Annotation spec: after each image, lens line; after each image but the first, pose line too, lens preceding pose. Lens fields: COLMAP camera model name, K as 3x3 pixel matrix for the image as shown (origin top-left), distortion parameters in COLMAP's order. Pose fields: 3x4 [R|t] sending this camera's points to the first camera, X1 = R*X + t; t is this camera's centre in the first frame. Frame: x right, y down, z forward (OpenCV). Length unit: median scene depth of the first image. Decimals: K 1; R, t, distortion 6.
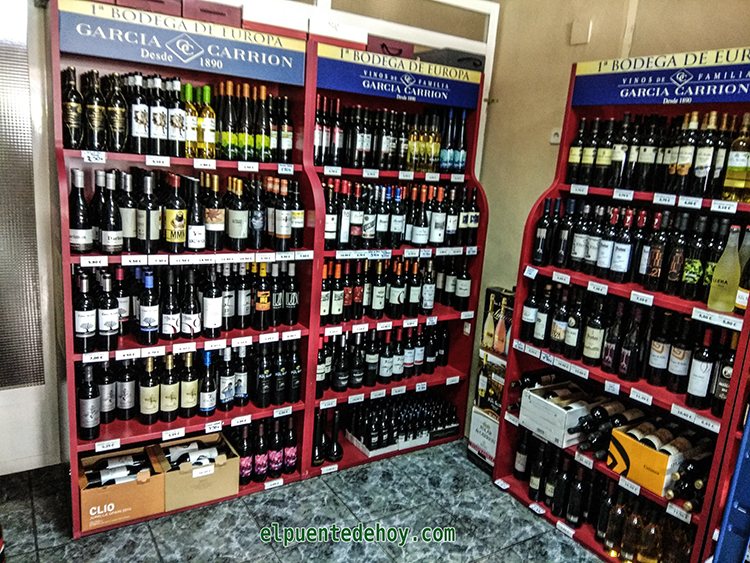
lens RADIAL K [[587.8, 0, 376.8], [0, 587.8, 279.7], [0, 0, 1]] dist [0.058354, -0.008967]
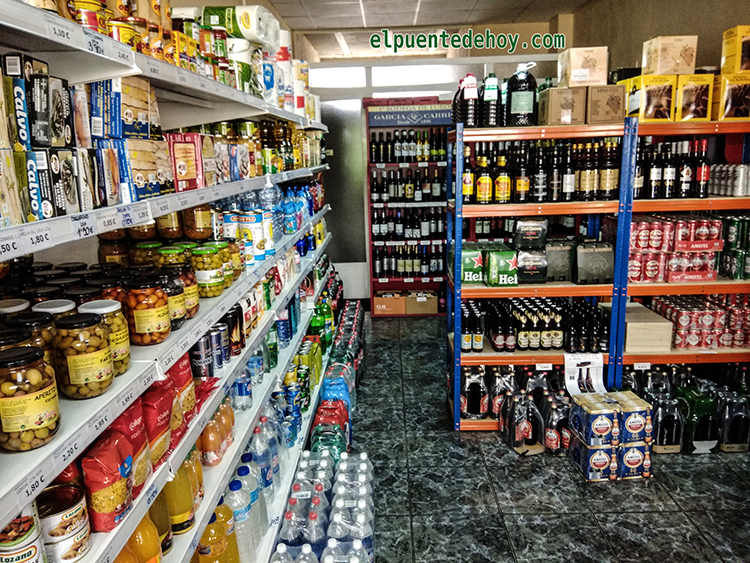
lens RADIAL K [[587.8, 0, 375.3], [0, 587.8, 282.1], [0, 0, 1]] dist [0.058354, -0.008967]
pose [[0.818214, 0.027992, -0.574232, 0.901133], [-0.031027, 0.999508, 0.004512, 0.262963], [0.574076, 0.014125, 0.818680, -1.002098]]
